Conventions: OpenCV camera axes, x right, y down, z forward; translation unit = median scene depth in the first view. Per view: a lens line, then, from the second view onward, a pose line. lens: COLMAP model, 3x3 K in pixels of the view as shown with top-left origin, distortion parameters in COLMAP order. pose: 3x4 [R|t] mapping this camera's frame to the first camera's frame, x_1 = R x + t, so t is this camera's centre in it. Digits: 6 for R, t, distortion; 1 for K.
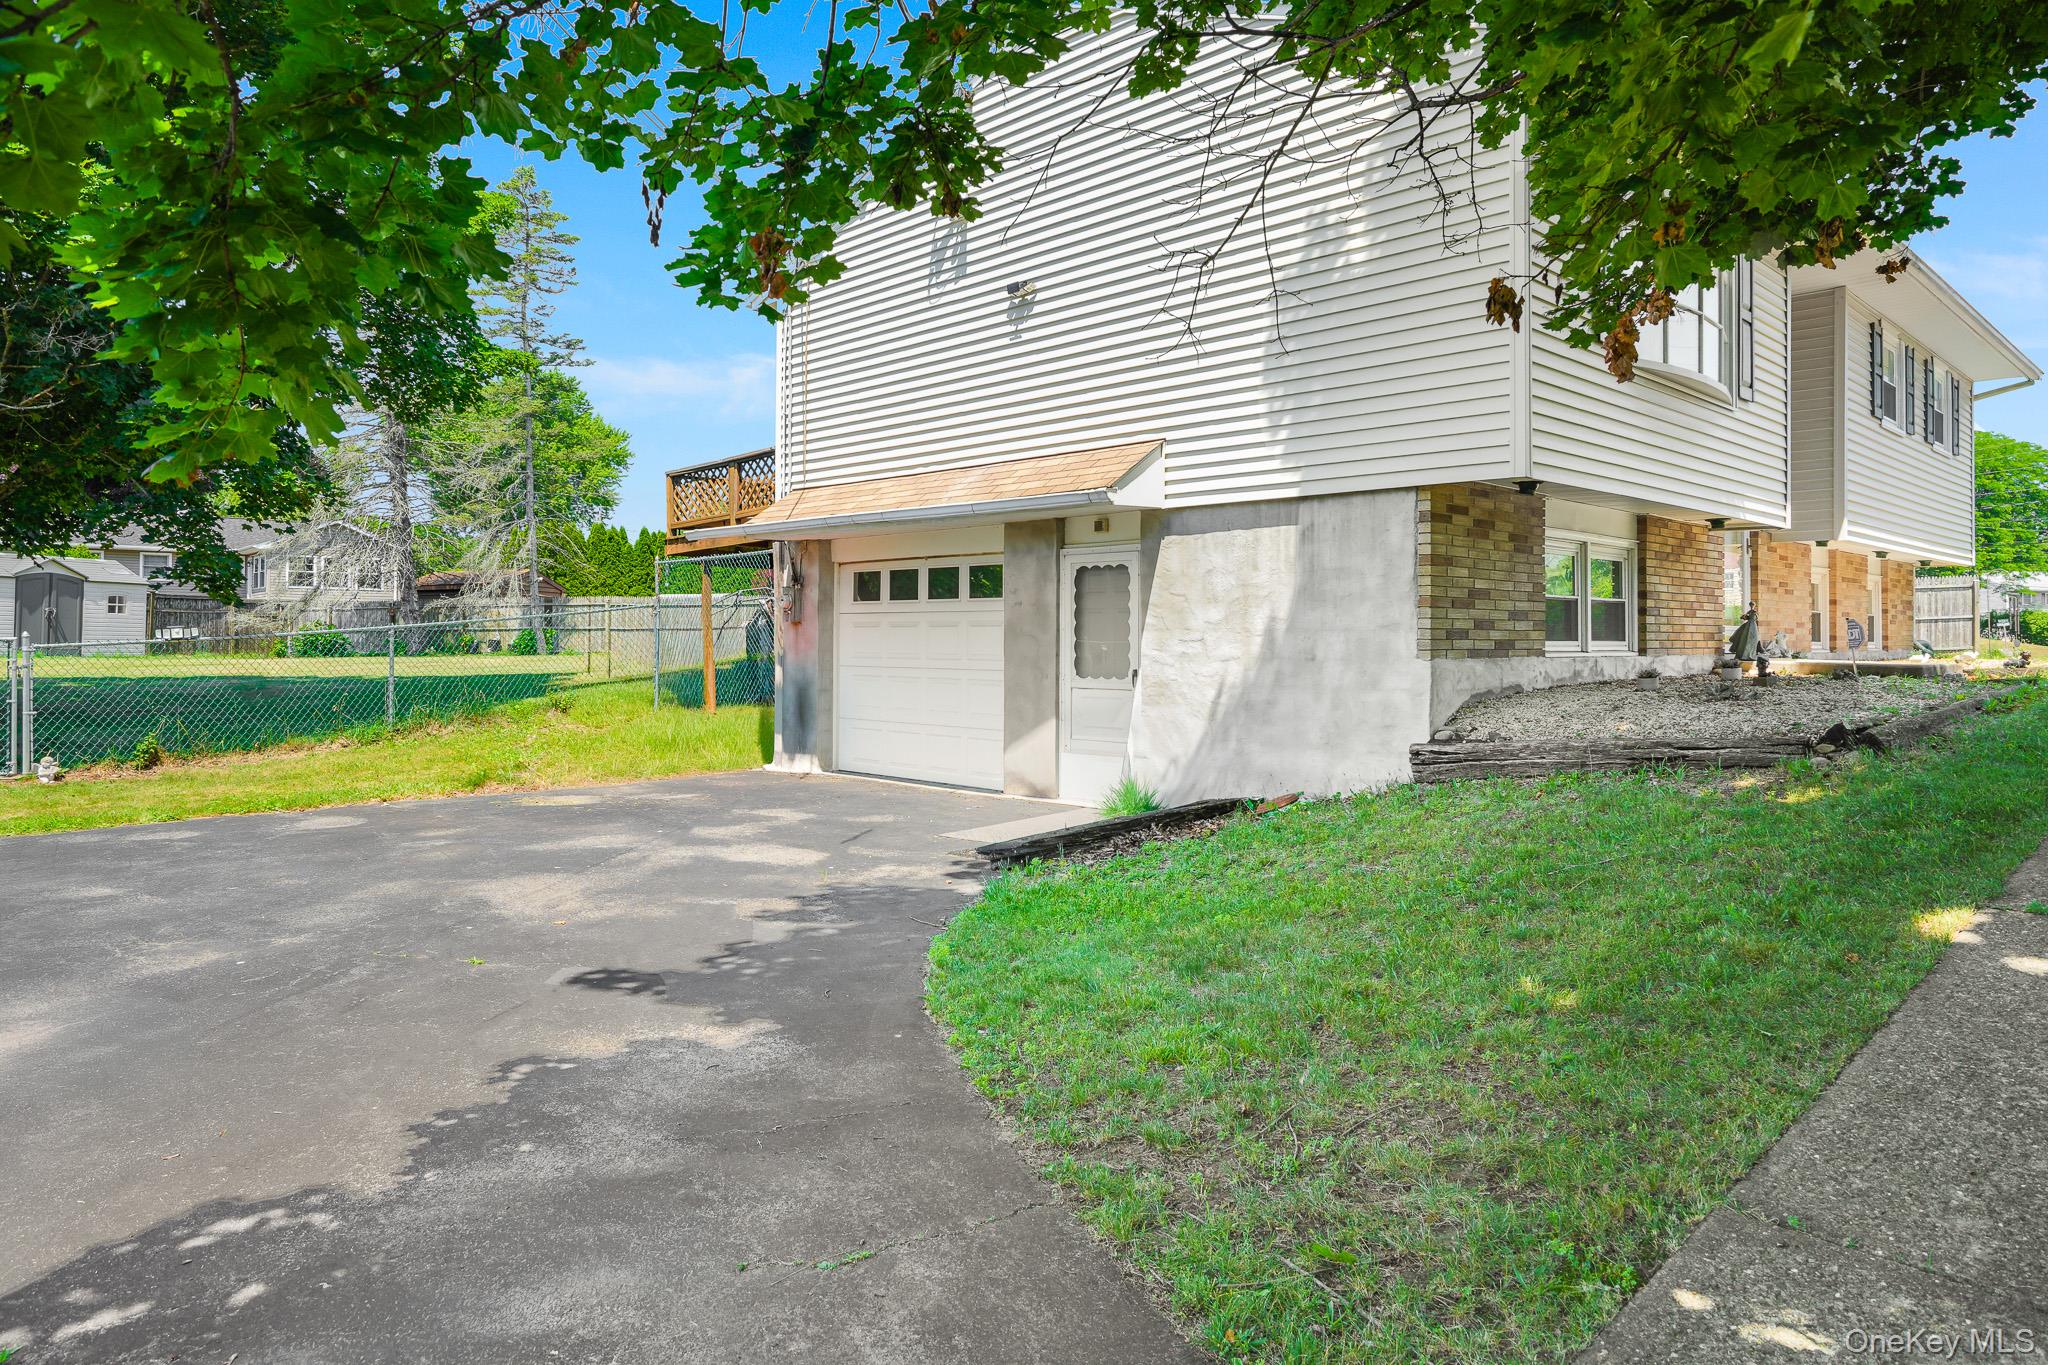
lens RADIAL K [[1078.1, 0, 1053.3], [0, 1078.1, 679.0], [0, 0, 1]] dist [-0.001443, -0.000054]
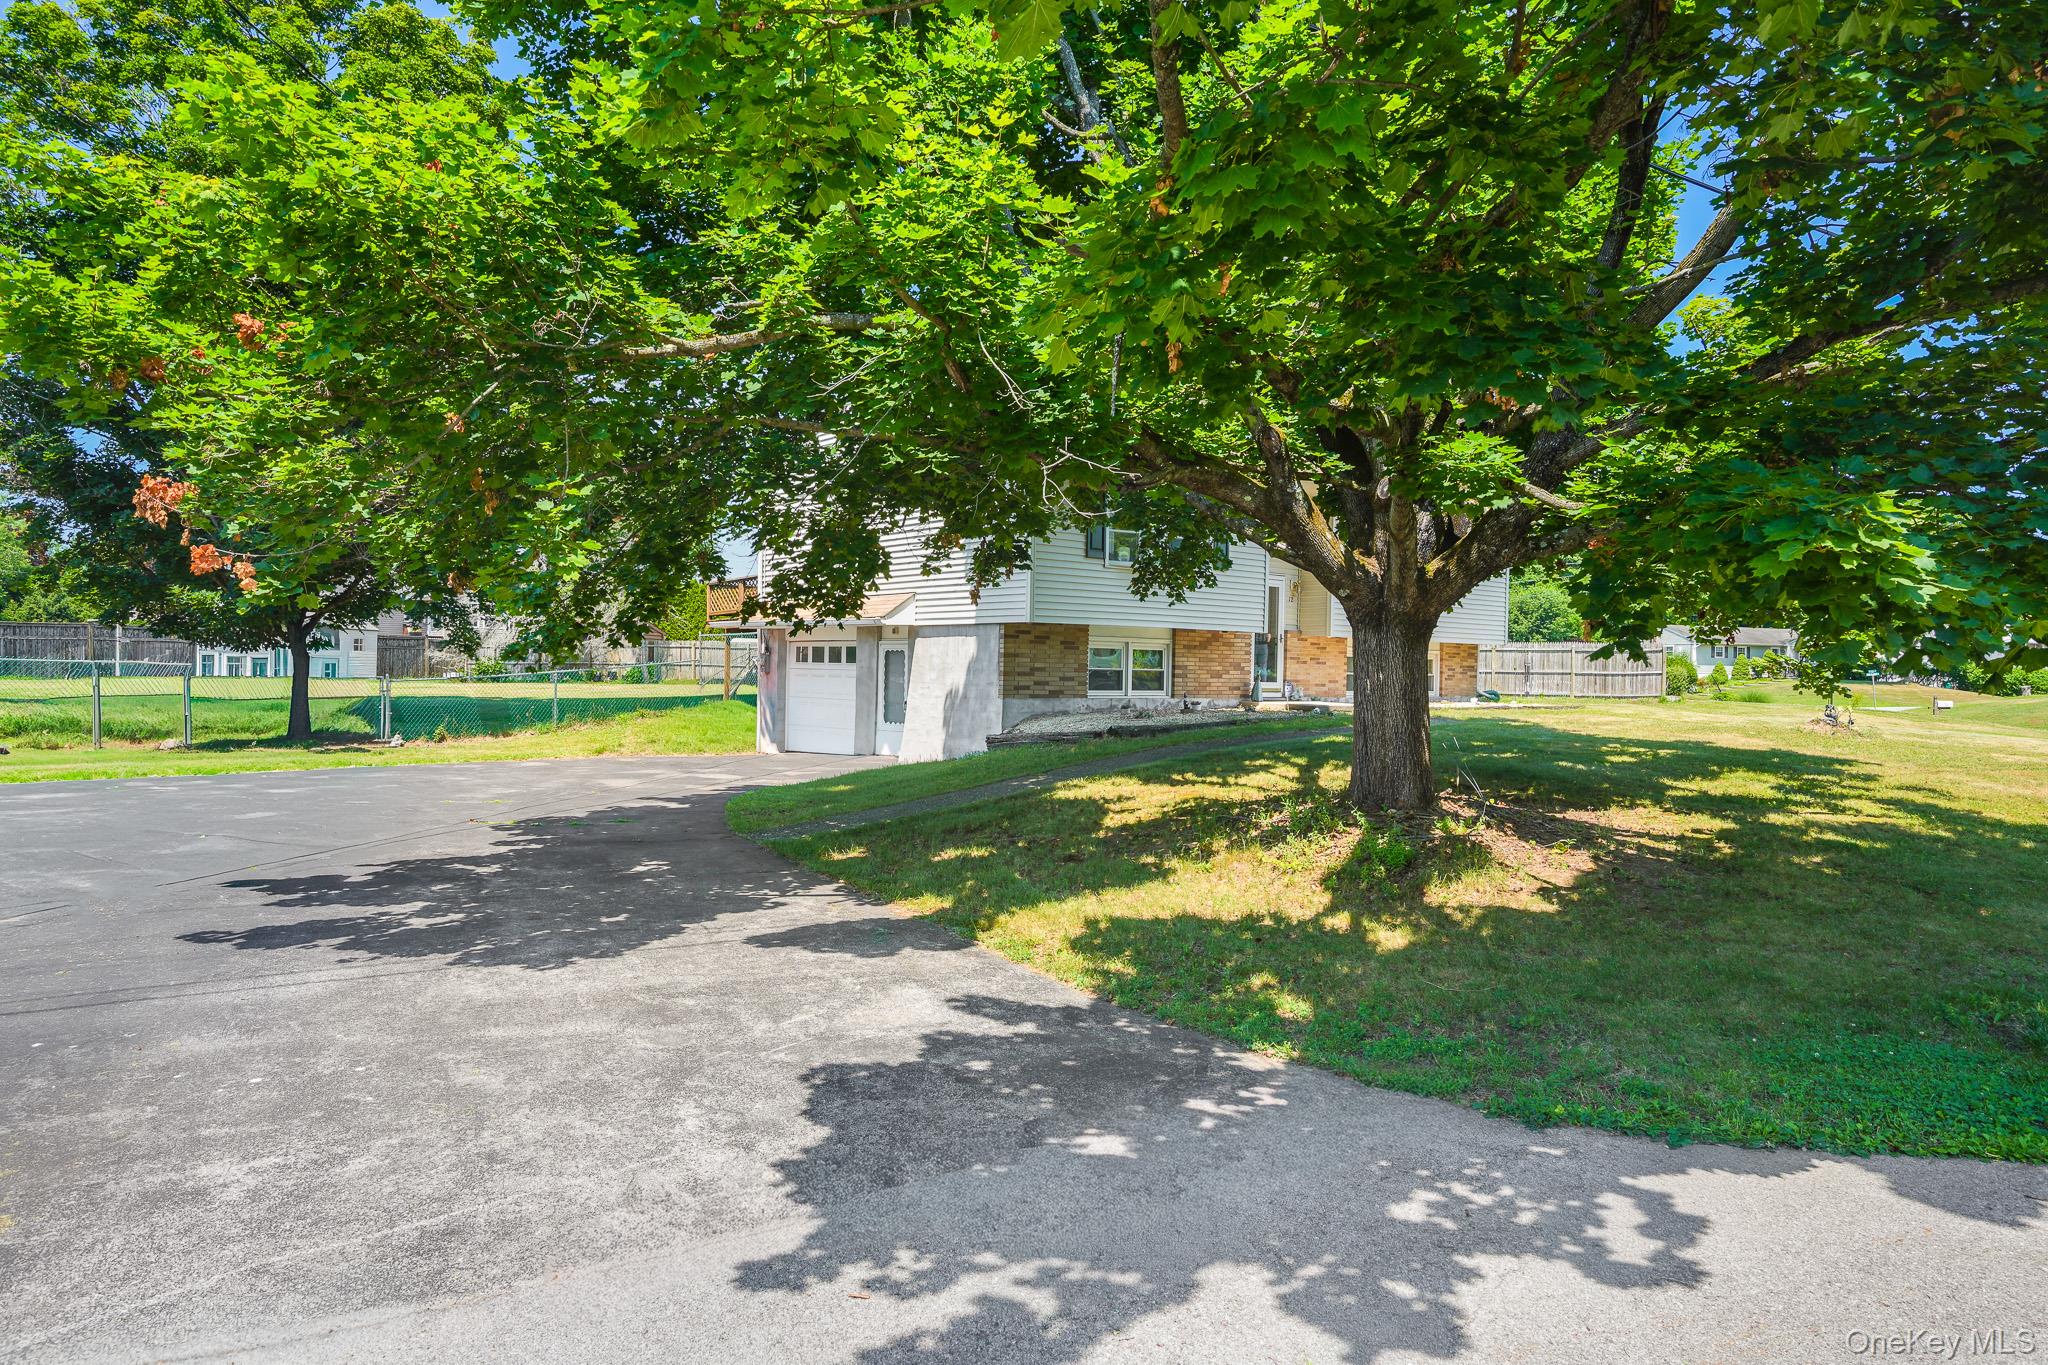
lens RADIAL K [[1078.1, 0, 1053.3], [0, 1078.1, 679.0], [0, 0, 1]] dist [-0.001443, -0.000054]
pose [[0.995746, 0.015932, -0.090748, 0.504870], [-0.018610, 0.999414, -0.028736, 0.002558], [0.090237, 0.030303, 0.995459, -0.961399]]
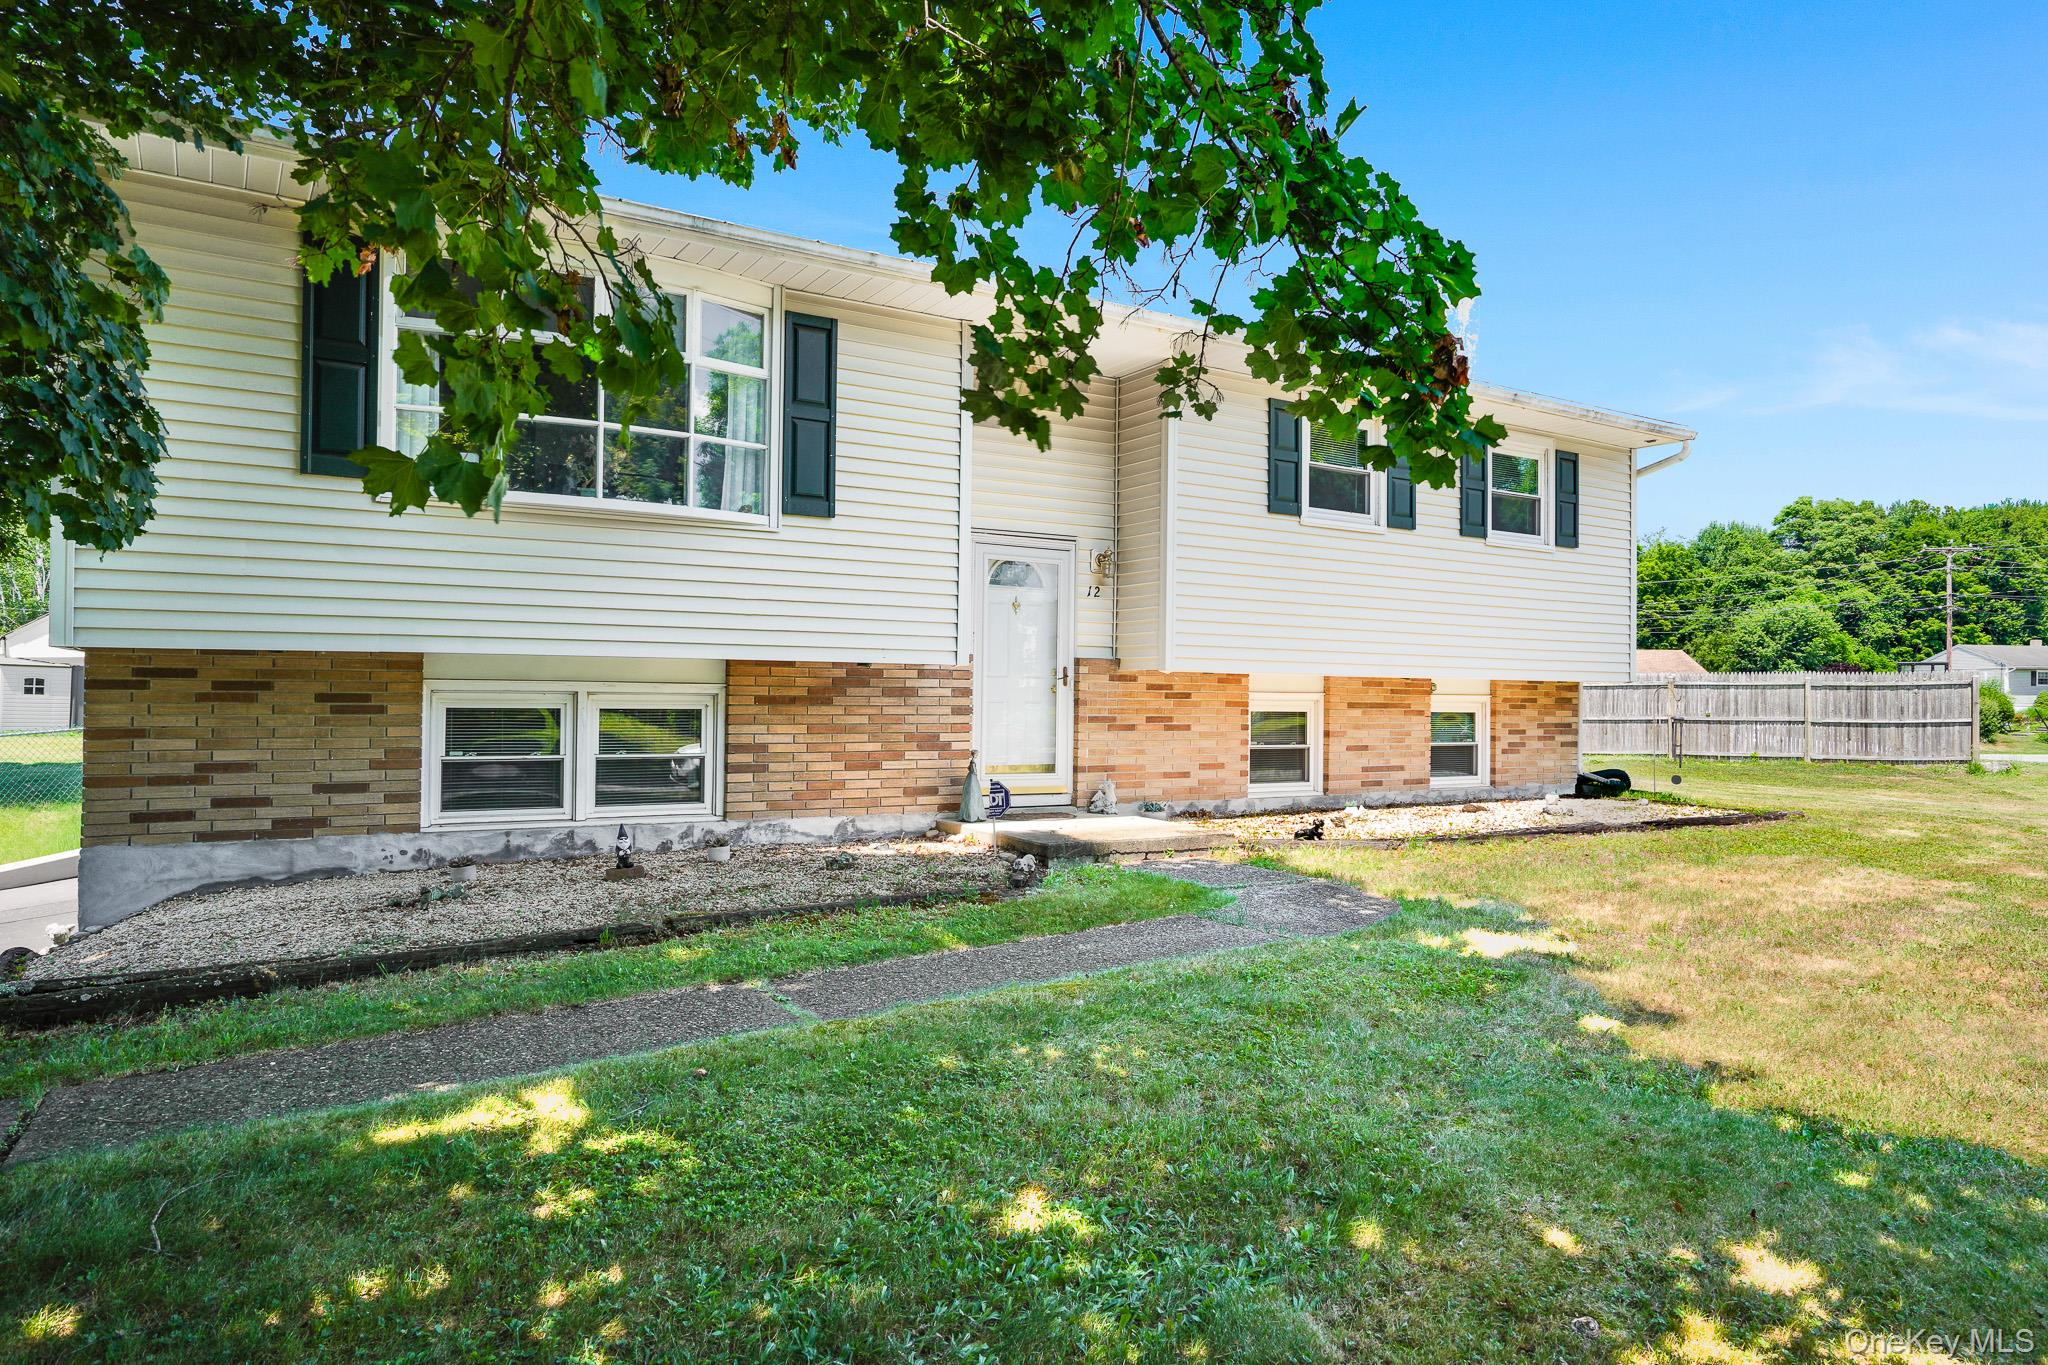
lens RADIAL K [[1078.1, 0, 1053.3], [0, 1078.1, 679.0], [0, 0, 1]] dist [-0.001443, -0.000054]
pose [[0.962685, 0.003348, -0.270602, 1.028567], [-0.018822, 0.998330, -0.054608, -0.093394], [0.269967, 0.057663, 0.961141, 0.271303]]
